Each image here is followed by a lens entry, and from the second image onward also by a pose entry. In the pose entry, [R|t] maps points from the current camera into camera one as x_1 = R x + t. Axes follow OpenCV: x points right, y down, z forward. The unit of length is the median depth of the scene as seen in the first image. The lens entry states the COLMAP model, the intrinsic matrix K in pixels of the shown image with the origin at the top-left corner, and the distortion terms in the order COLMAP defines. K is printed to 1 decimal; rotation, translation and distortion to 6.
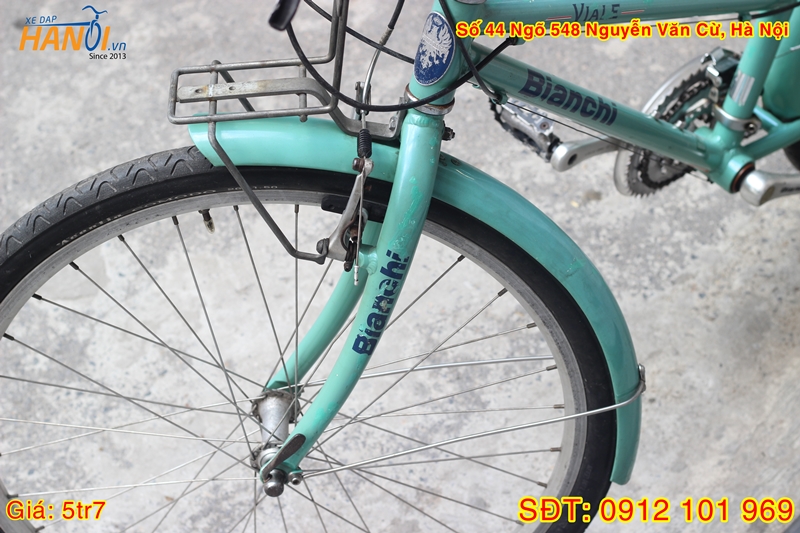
lens RADIAL K [[1989.9, 0, 400.4], [0, 1989.9, 271.4], [0, 0, 1]] dist [-0.075533, 0.000000]
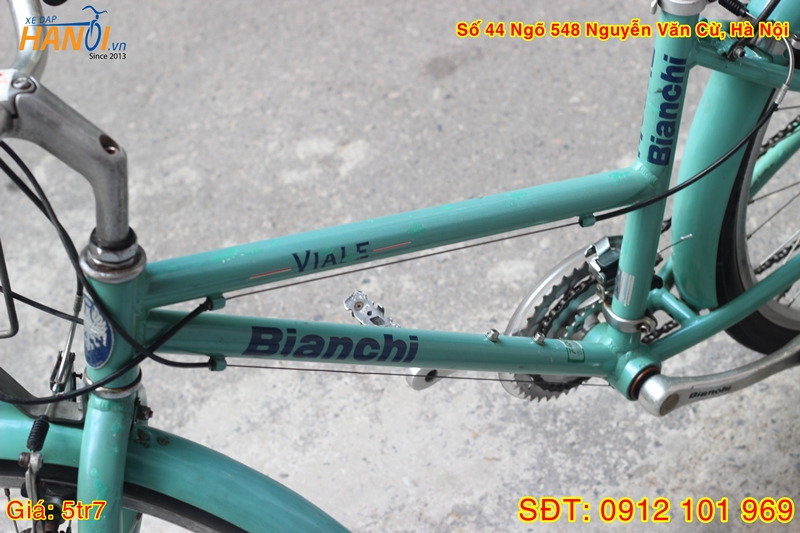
lens RADIAL K [[1989.9, 0, 398.3], [0, 1989.9, 261.1], [0, 0, 1]] dist [-0.075533, 0.000000]
pose [[0.979411, -0.037626, -0.198341, 0.213270], [0.036524, 0.999290, -0.009213, -0.085053], [0.198547, 0.001779, 0.980090, 0.108530]]
